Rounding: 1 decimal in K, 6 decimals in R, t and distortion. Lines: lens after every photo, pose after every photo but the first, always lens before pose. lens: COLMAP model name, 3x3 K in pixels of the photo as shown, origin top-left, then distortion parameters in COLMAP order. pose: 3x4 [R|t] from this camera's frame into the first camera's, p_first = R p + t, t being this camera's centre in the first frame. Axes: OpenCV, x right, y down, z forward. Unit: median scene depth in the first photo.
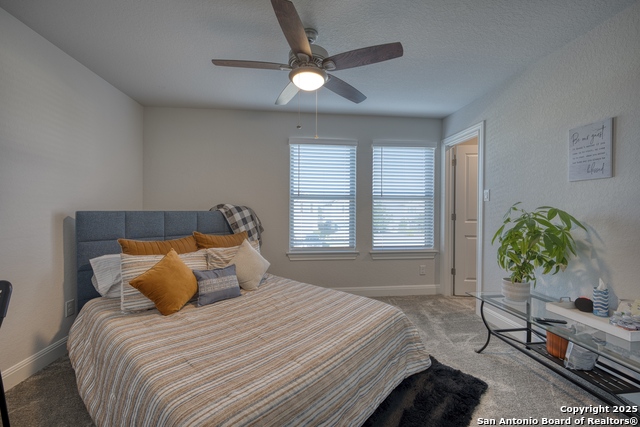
lens RADIAL K [[258.9, 0, 320.2], [0, 258.9, 212.5], [0, 0, 1]] dist [-0.011907, -0.000338]
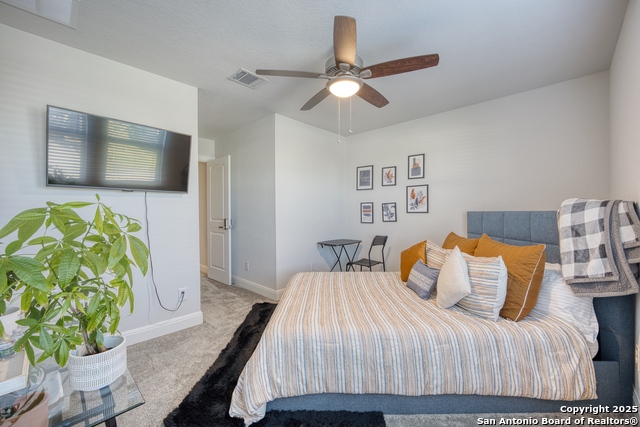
lens RADIAL K [[258.9, 0, 320.2], [0, 258.9, 212.5], [0, 0, 1]] dist [-0.011907, -0.000338]
pose [[-0.766500, 0.000626, -0.642244, 0.790187], [-0.003014, 0.999985, 0.004572, -0.004164], [0.642238, 0.005440, -0.766486, 1.948651]]
